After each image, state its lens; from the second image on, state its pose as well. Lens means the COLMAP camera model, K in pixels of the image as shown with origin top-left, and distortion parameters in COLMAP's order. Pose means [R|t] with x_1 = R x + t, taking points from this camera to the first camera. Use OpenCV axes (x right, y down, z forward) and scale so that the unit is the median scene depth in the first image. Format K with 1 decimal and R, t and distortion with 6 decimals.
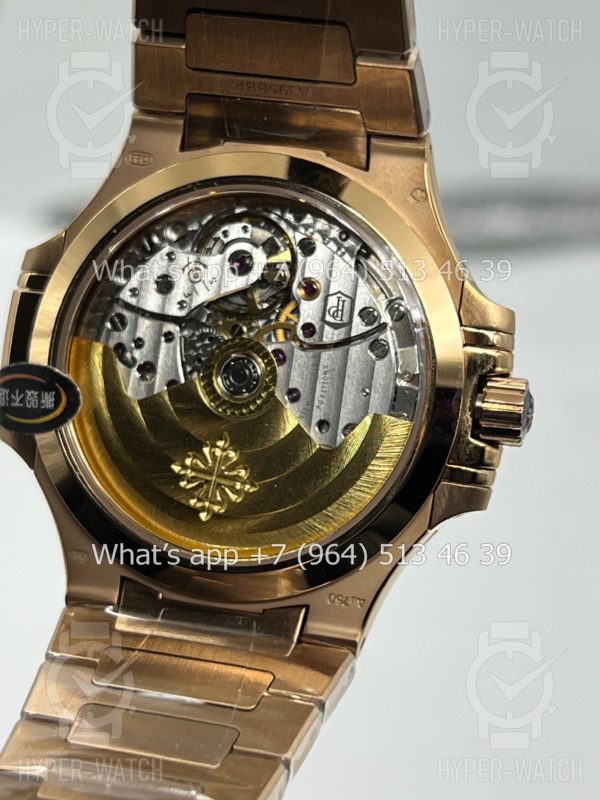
lens RADIAL K [[1872.1, 0, 300.0], [0, 1872.1, 400.0], [0, 0, 1]] dist [0.120385, 0.311281]
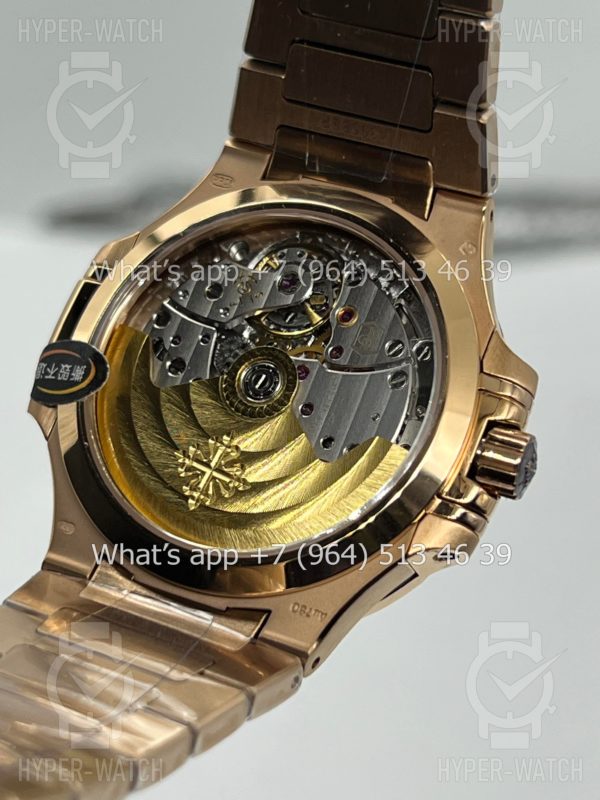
lens RADIAL K [[1872.1, 0, 300.0], [0, 1872.1, 400.0], [0, 0, 1]] dist [0.120385, 0.311281]
pose [[0.968007, 0.207454, -0.141157, 0.134417], [-0.237358, 0.939507, -0.246957, 0.243310], [0.081386, 0.272561, 0.958690, 0.025494]]
